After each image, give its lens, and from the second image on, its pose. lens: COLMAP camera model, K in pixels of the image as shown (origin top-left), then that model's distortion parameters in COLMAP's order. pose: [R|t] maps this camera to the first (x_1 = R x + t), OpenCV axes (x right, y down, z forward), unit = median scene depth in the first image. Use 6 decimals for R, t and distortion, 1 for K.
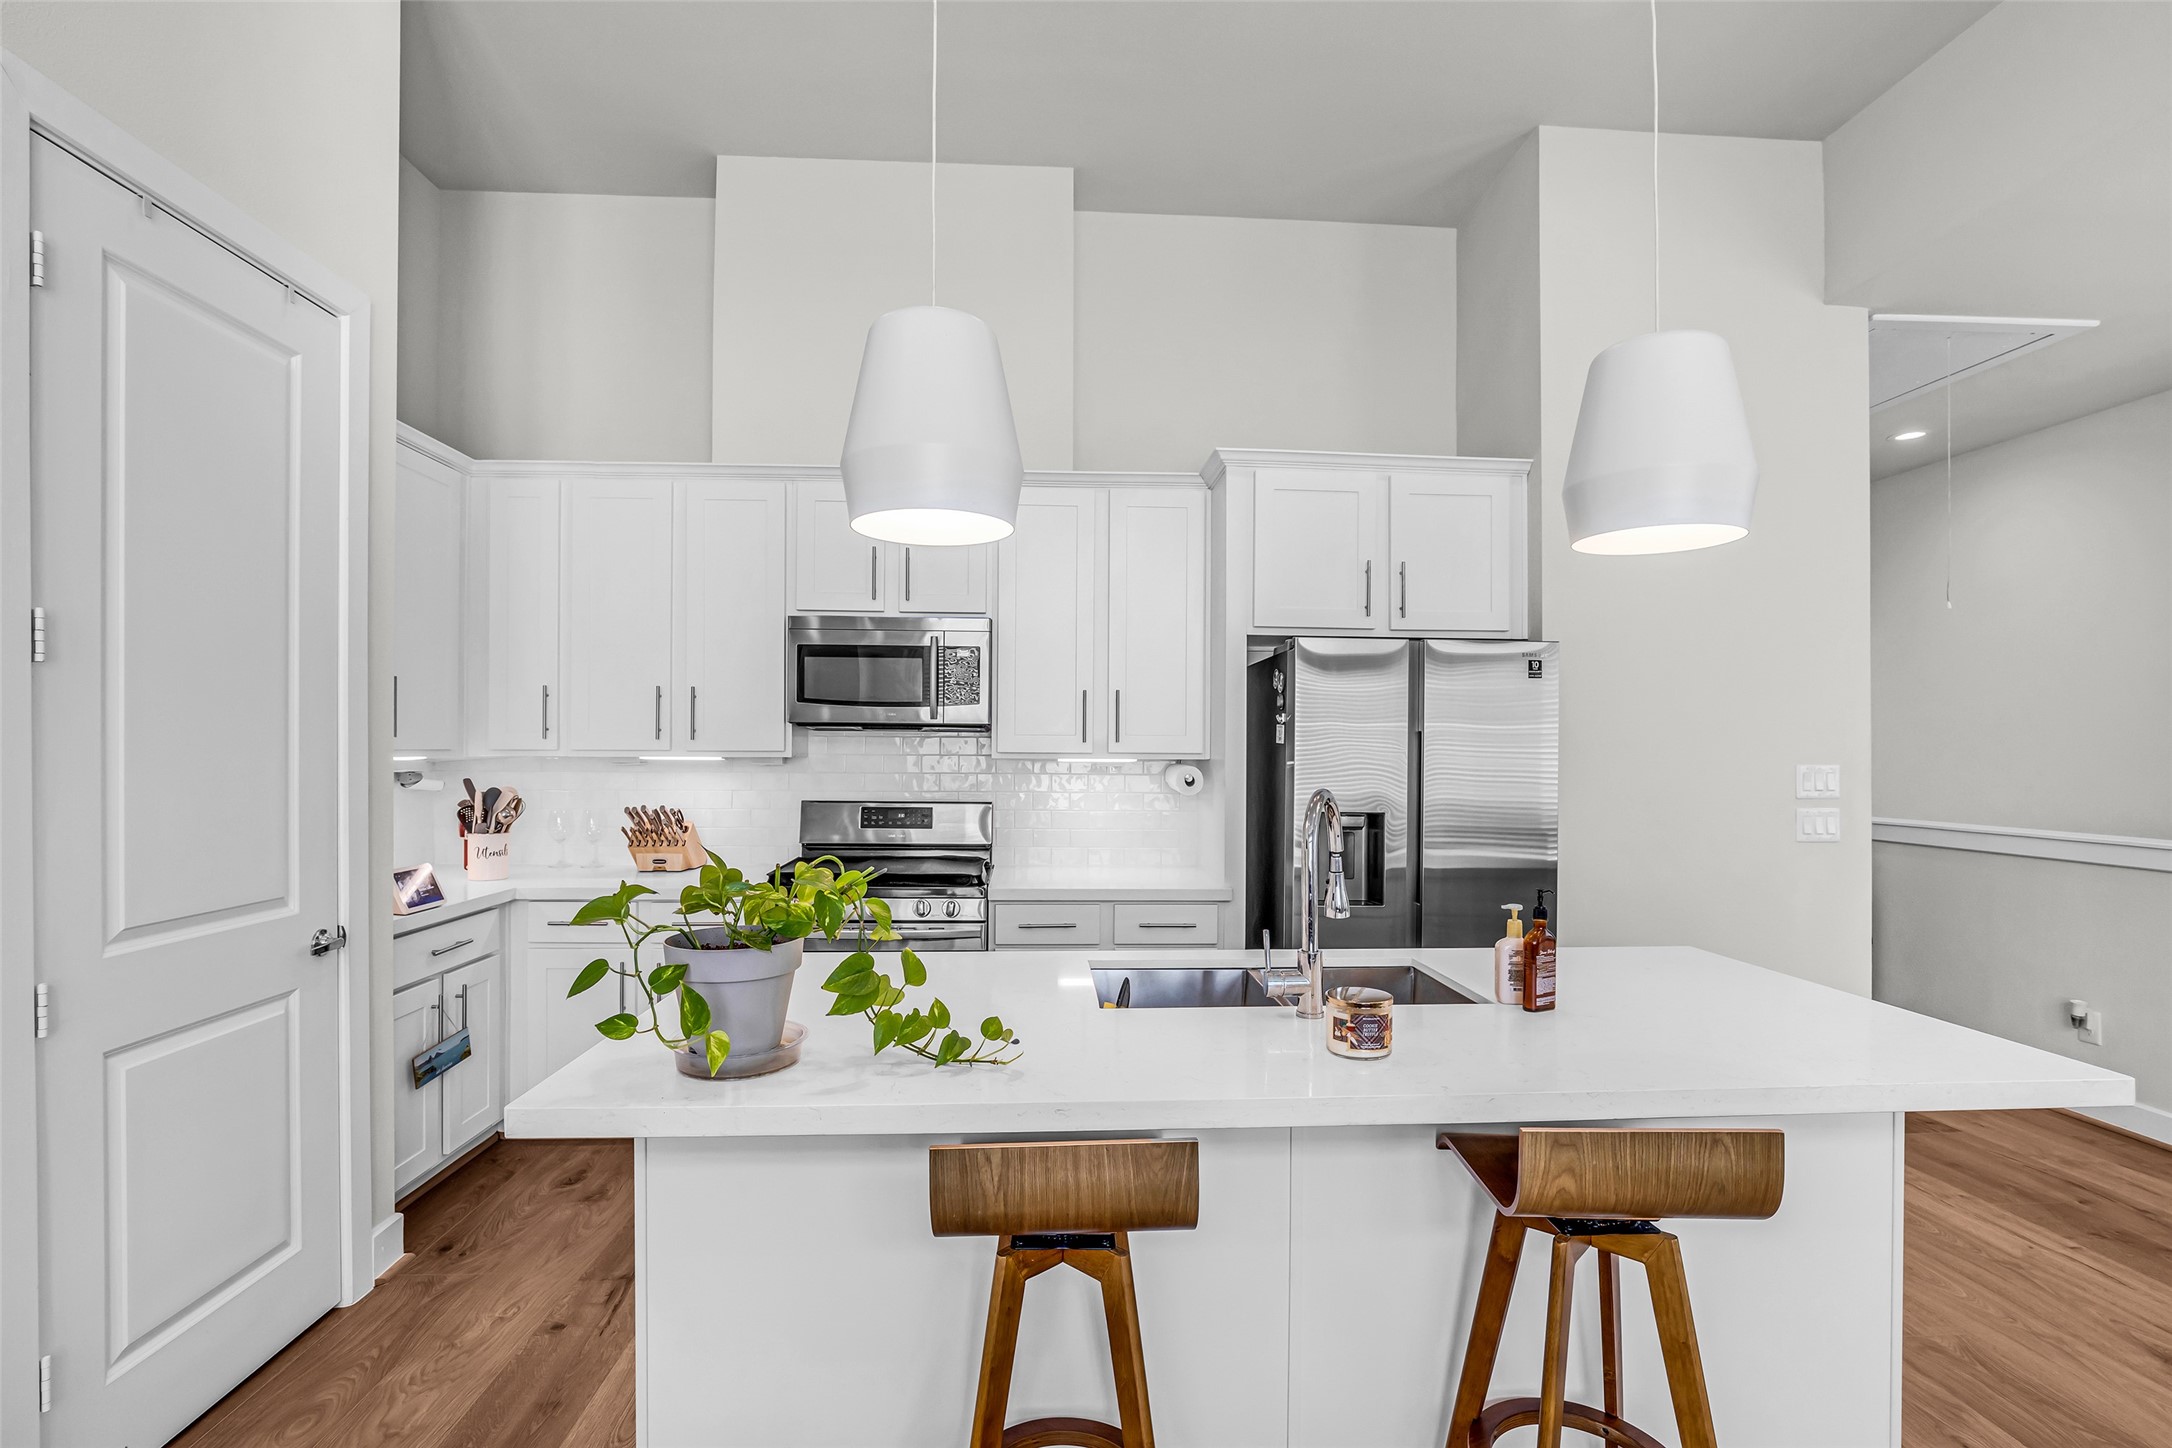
lens RADIAL K [[992.5, 0, 1086.5], [0, 992.5, 753.9], [0, 0, 1]] dist [-0.003996, 0.000106]
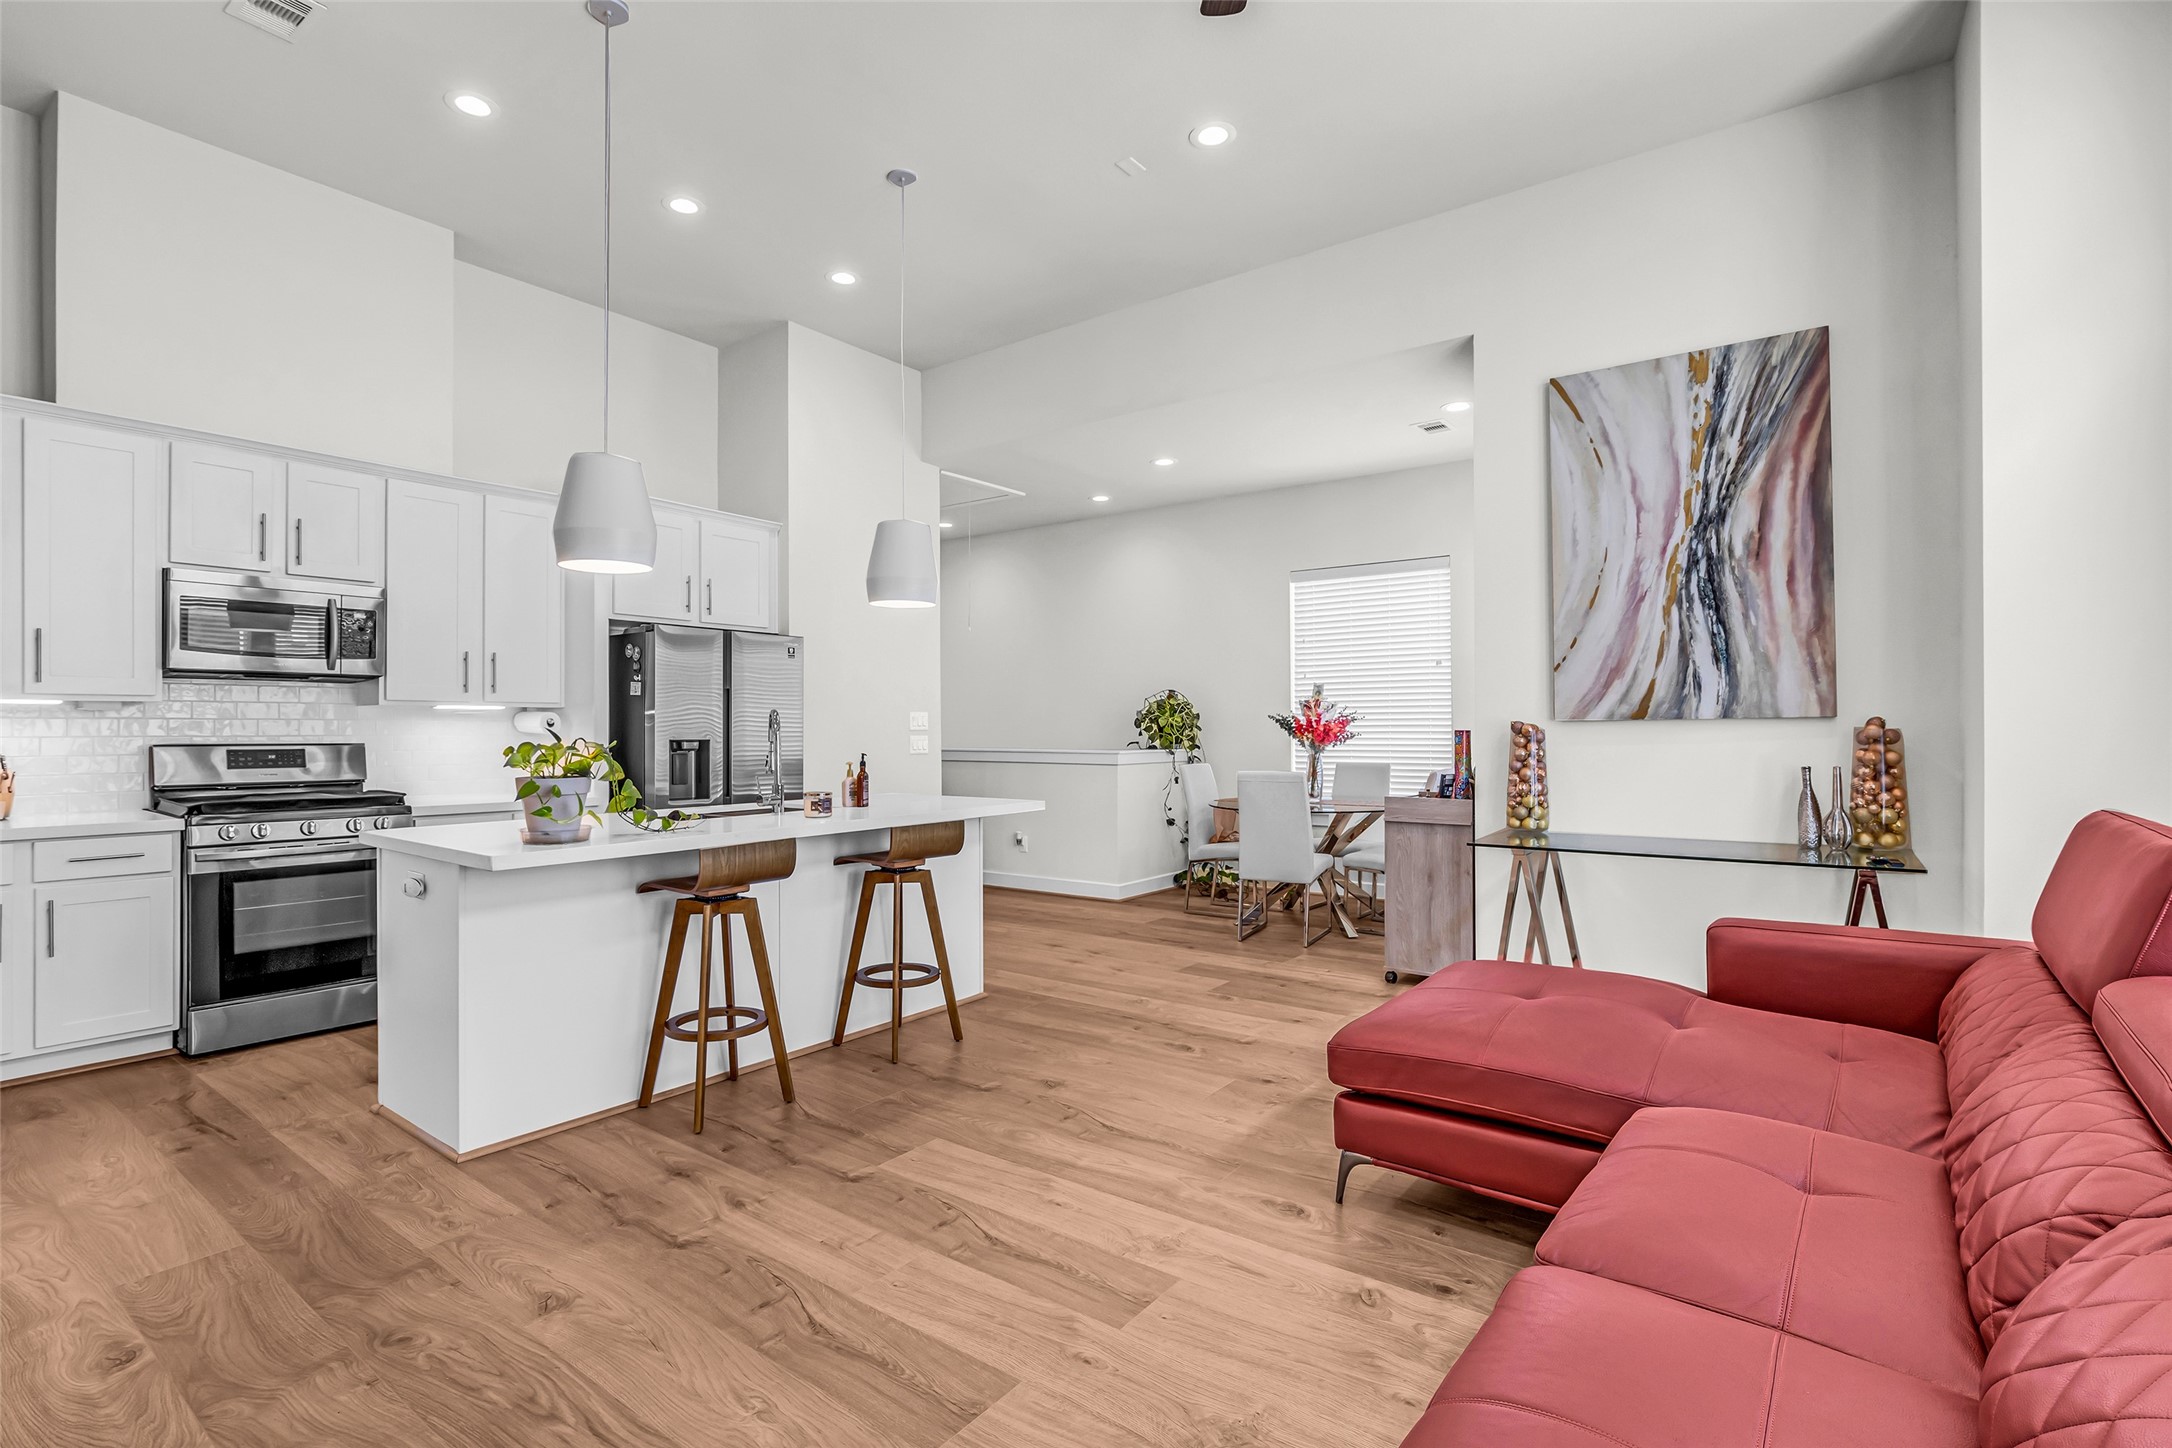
lens RADIAL K [[1005.5, 0, 1086.0], [0, 1005.5, 724.0], [0, 0, 1]] dist [-0.001951, 0.000432]
pose [[0.647238, -0.007489, 0.762251, -0.480461], [0.004210, 0.999972, 0.006250, 0.024083], [-0.762276, -0.000836, 0.647251, -0.439203]]
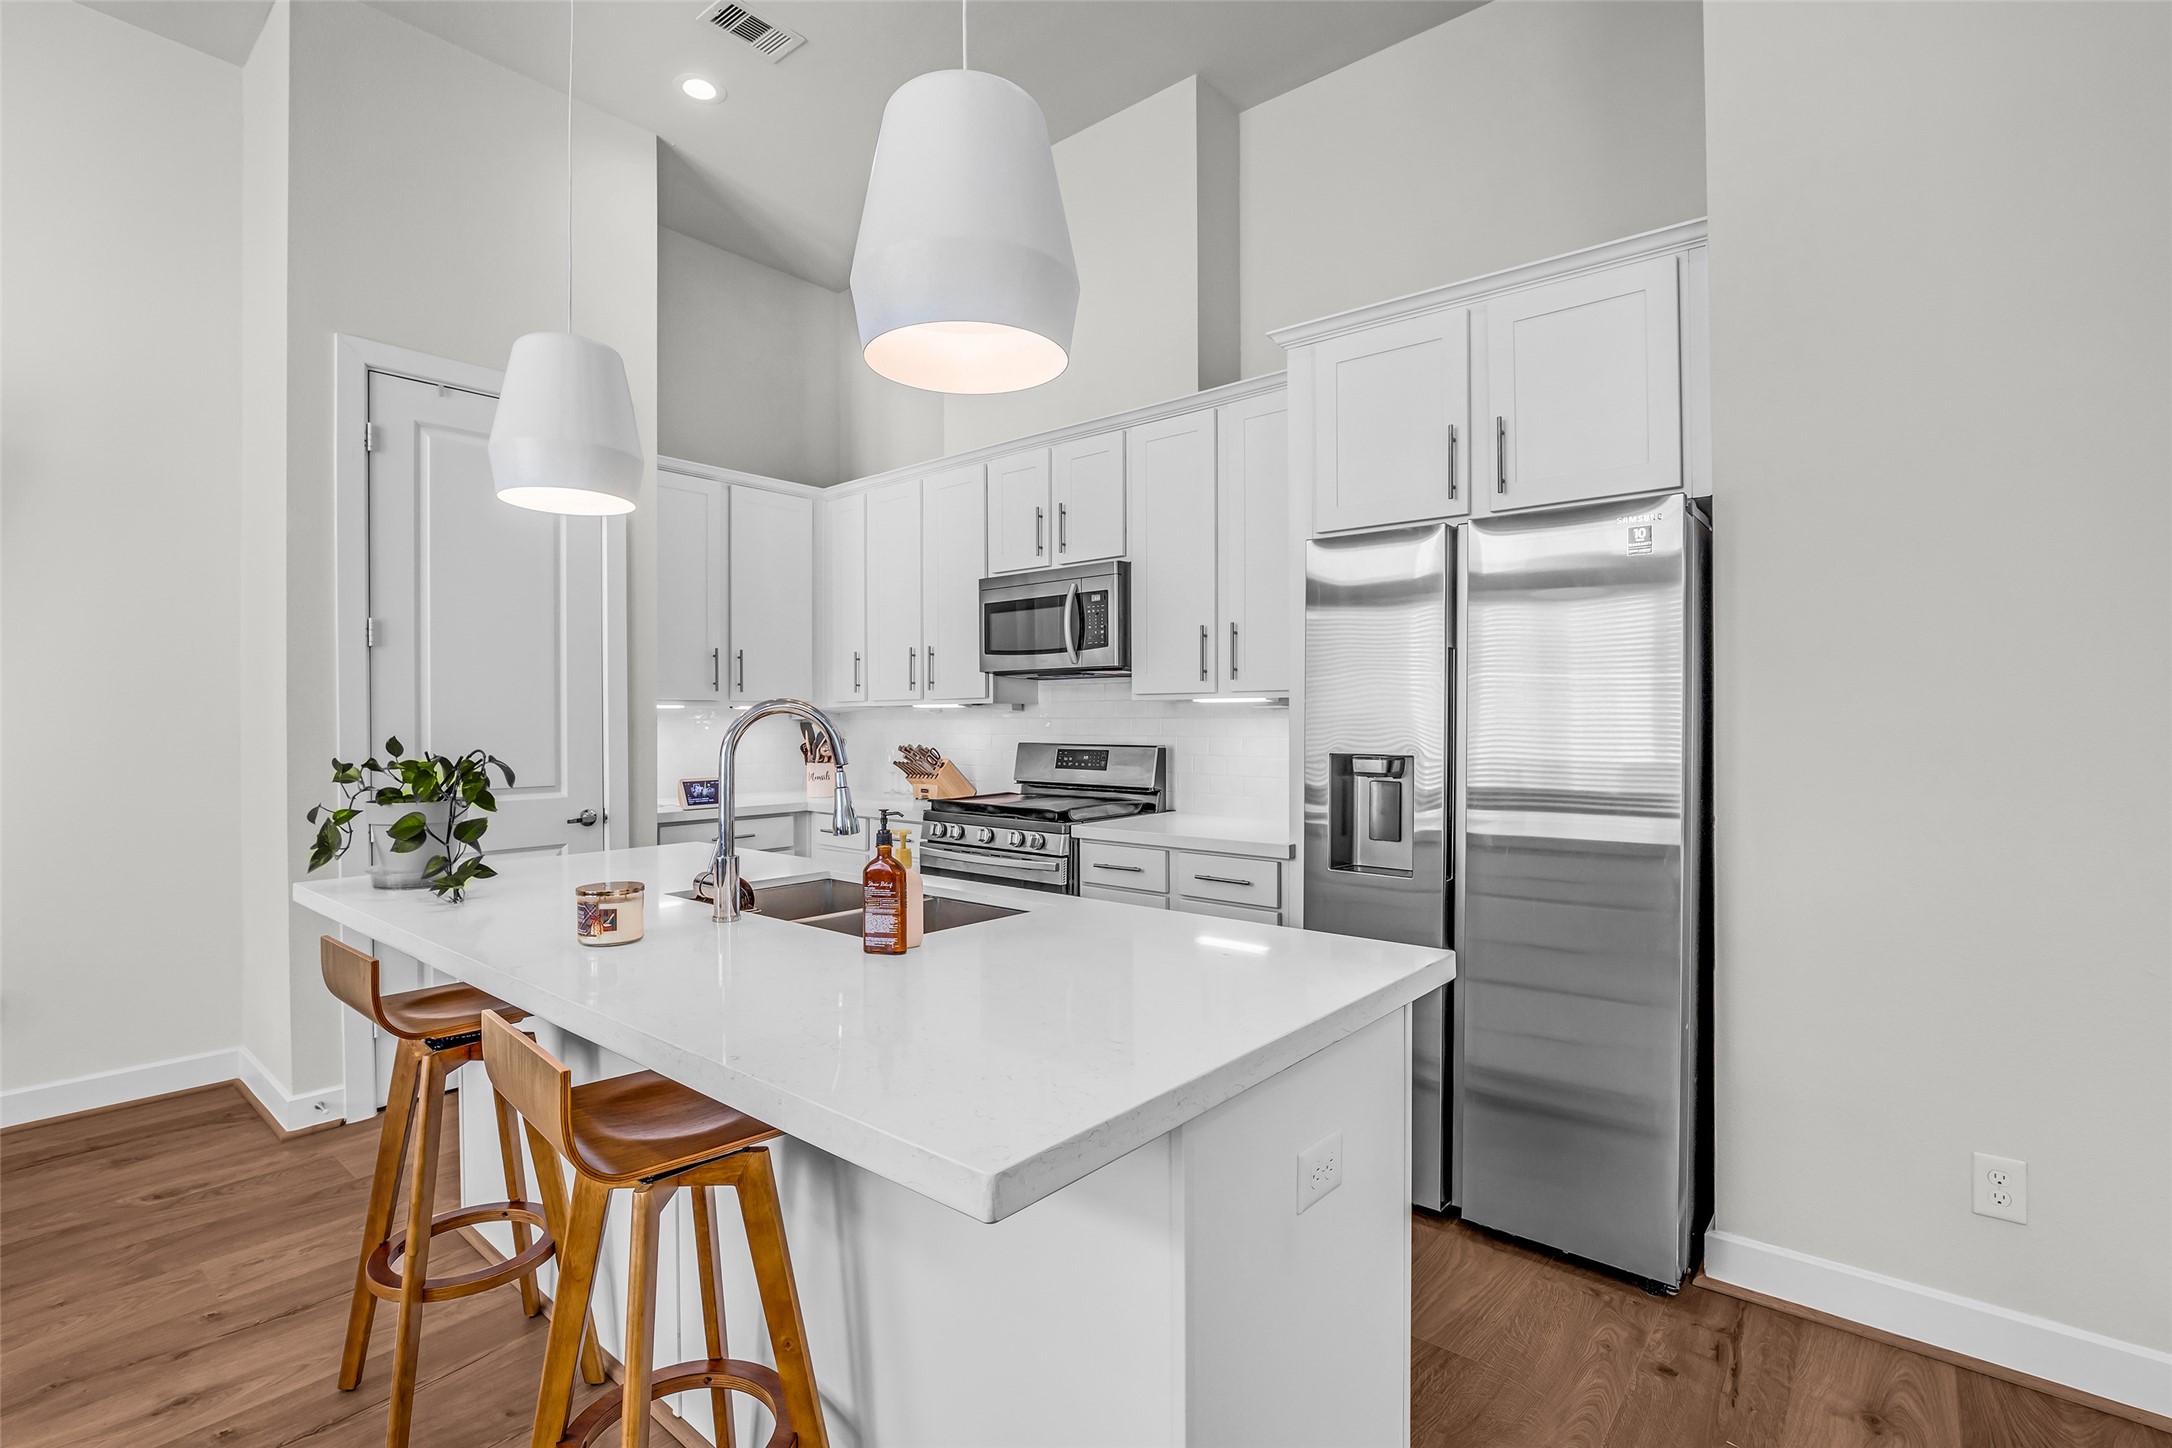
lens RADIAL K [[1005.5, 0, 1086.0], [0, 1005.5, 724.0], [0, 0, 1]] dist [-0.001951, 0.000432]
pose [[0.724103, -0.006515, -0.689661, 0.583970], [0.004789, 0.999979, -0.004418, 0.033154], [0.689675, -0.000104, 0.724119, 0.244002]]
